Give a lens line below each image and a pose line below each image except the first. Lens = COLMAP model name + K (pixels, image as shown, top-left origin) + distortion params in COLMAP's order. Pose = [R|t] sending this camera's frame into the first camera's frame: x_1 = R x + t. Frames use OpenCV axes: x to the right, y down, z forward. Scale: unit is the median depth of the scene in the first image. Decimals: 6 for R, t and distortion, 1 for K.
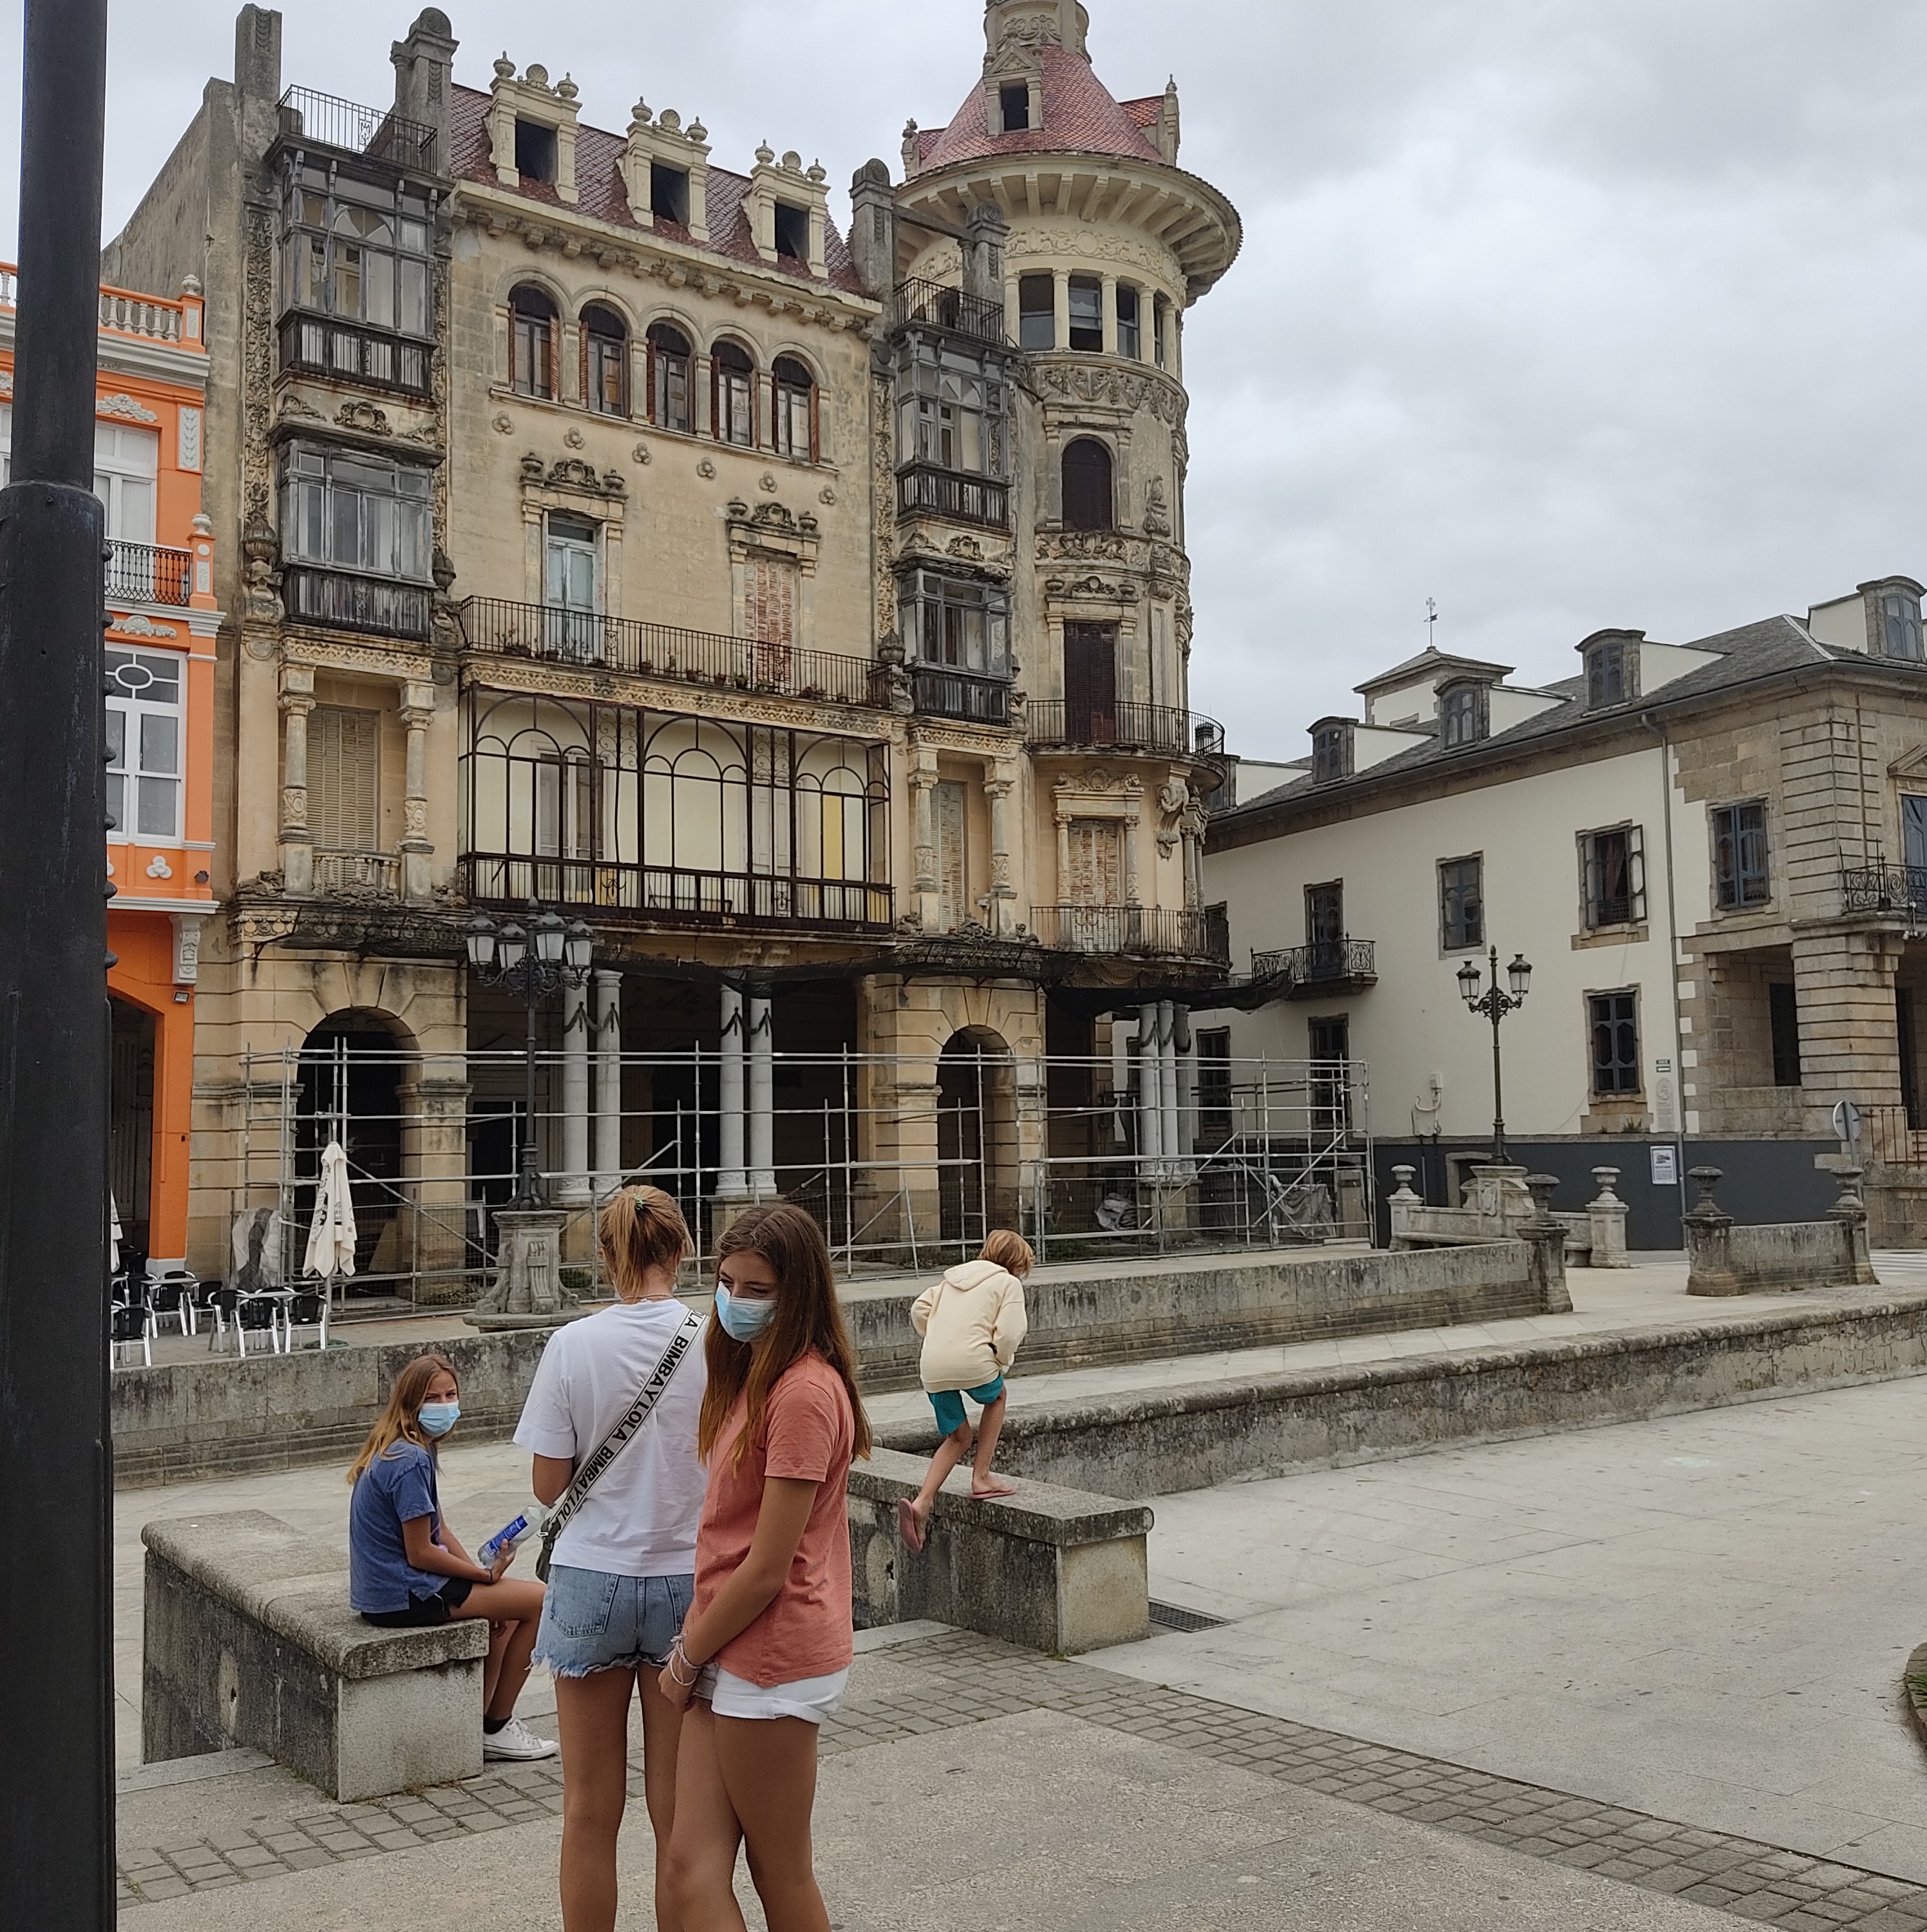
lens RADIAL K [[1934.1, 0, 963.5], [0, 1934.1, 961.5], [0, 0, 1]] dist [0.034243, 0.000000]
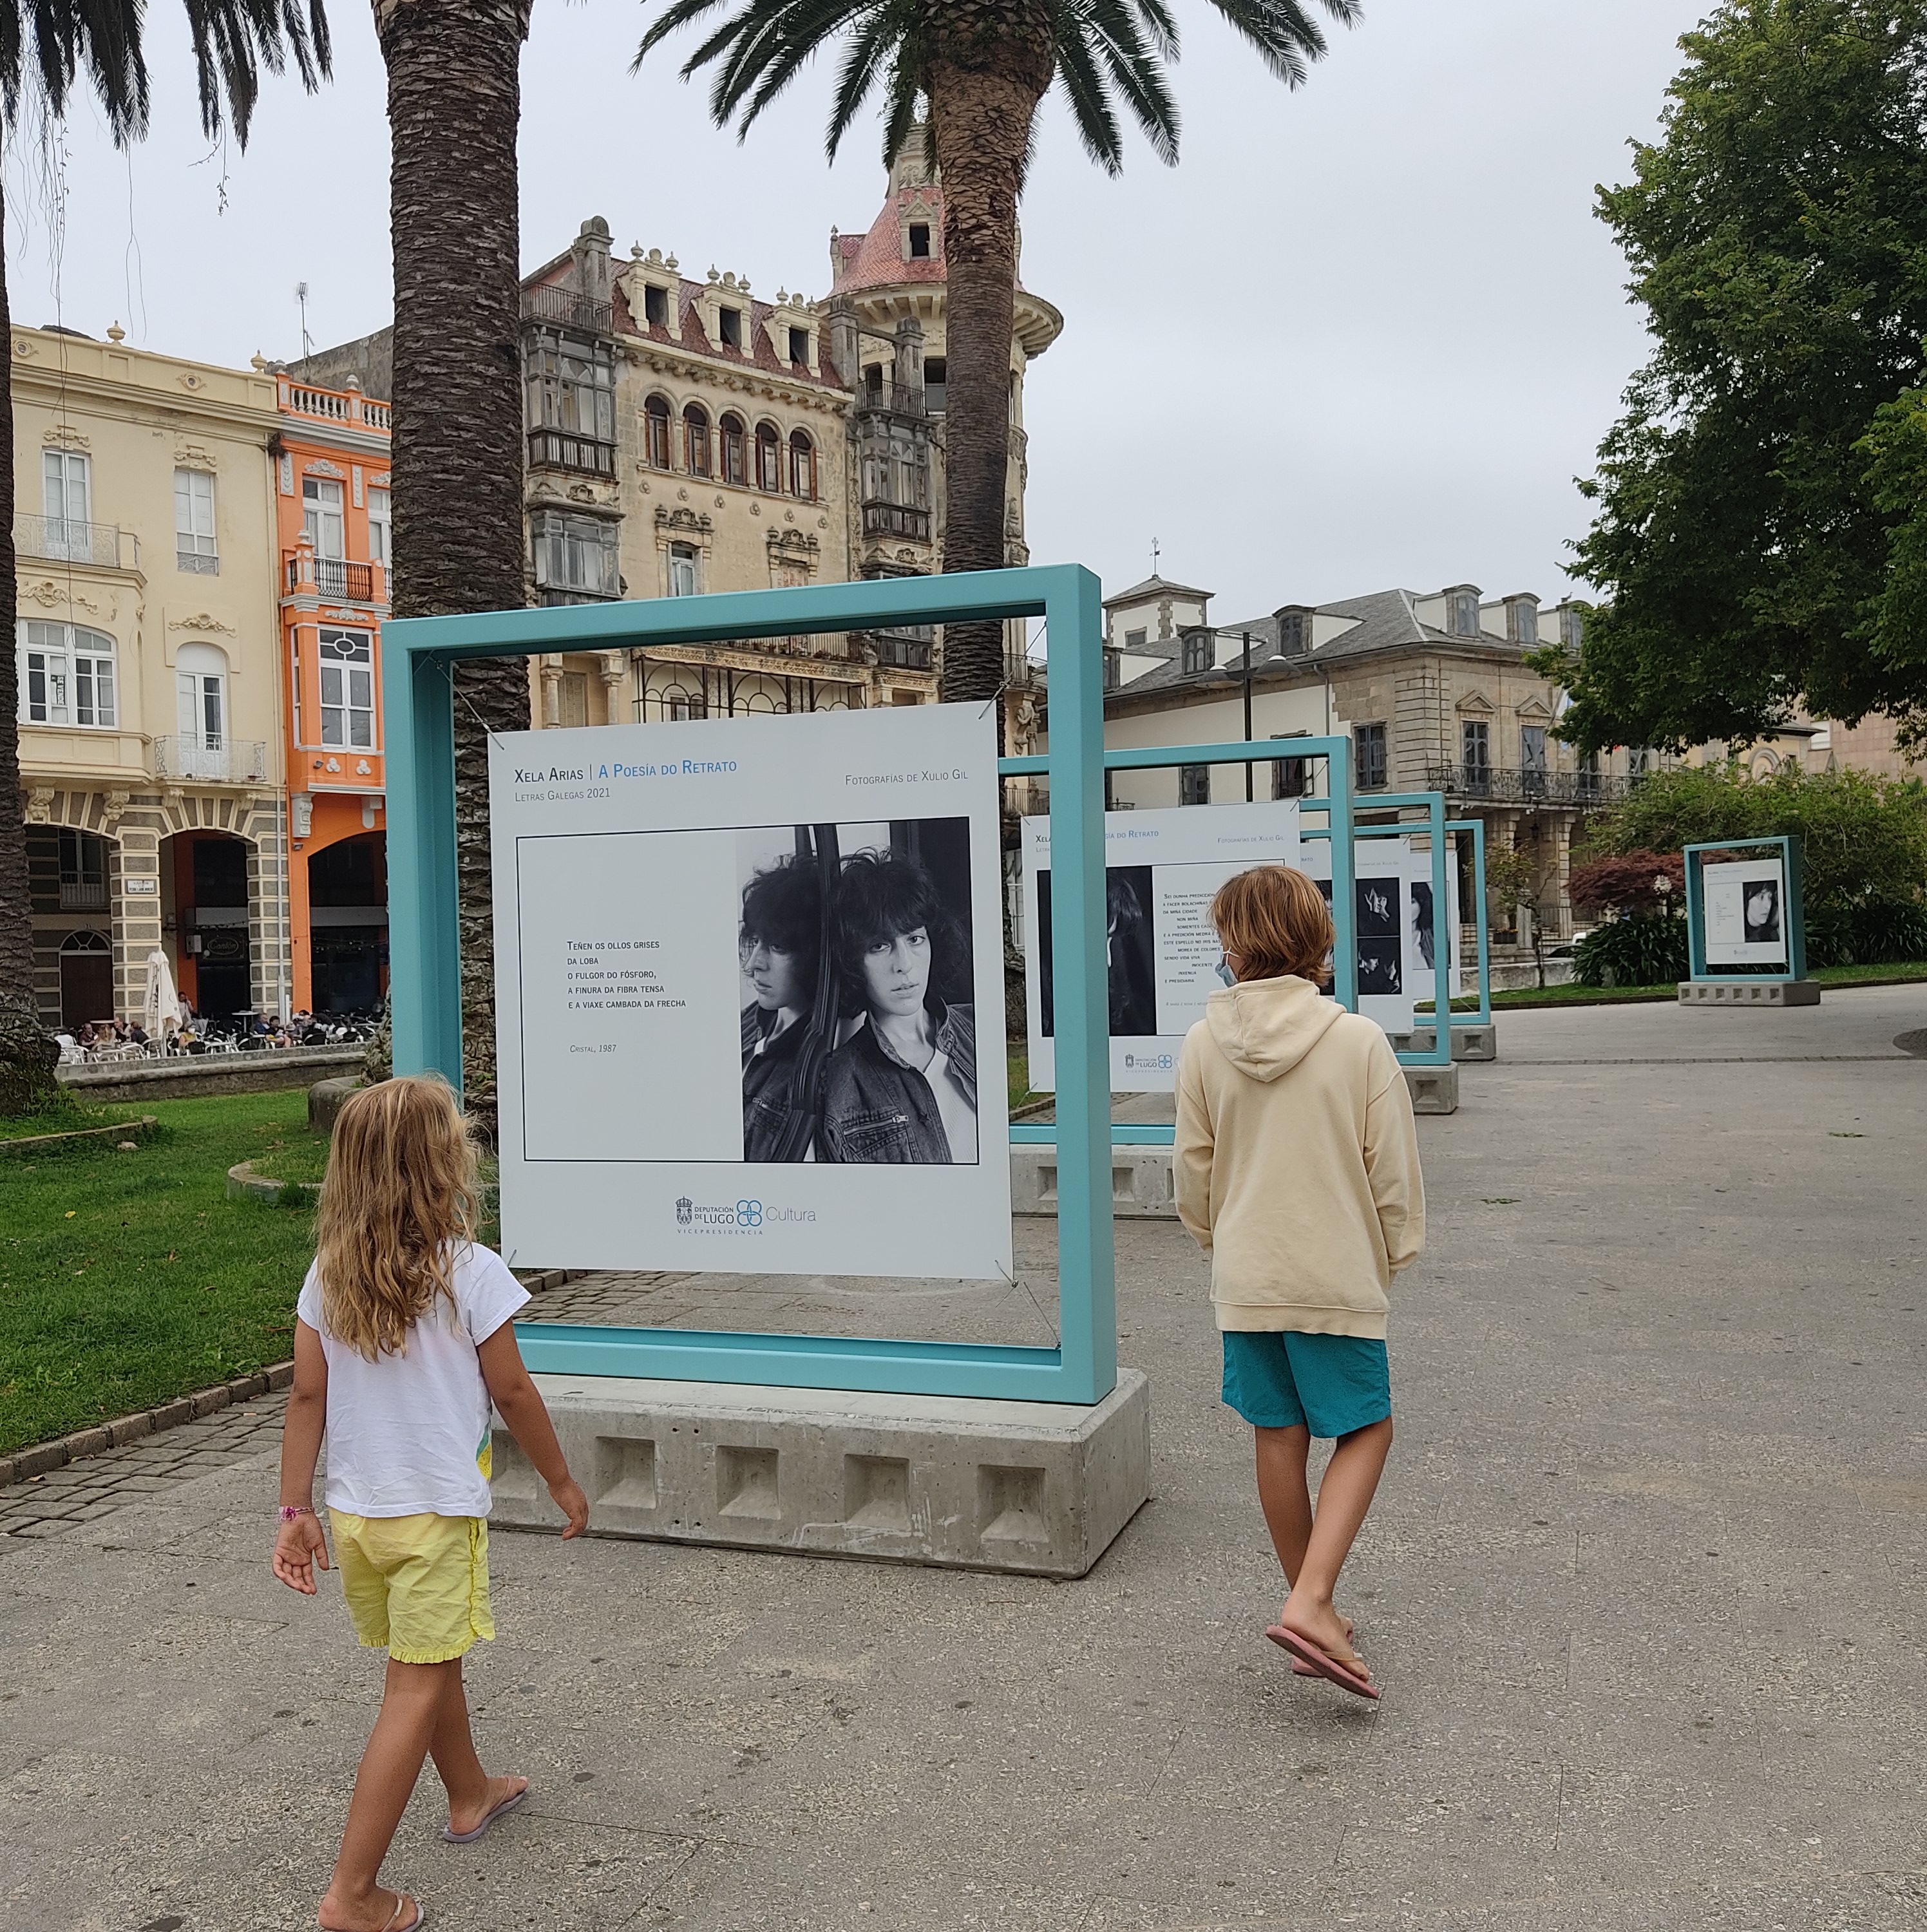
lens RADIAL K [[1934.1, 0, 962.9], [0, 1934.1, 967.2], [0, 0, 1]] dist [0.034243, 0.000000]
pose [[0.983747, -0.011484, 0.179192, -0.242259], [-0.005890, 0.995351, 0.096129, -0.035350], [-0.179463, -0.095622, 0.979107, -0.576168]]
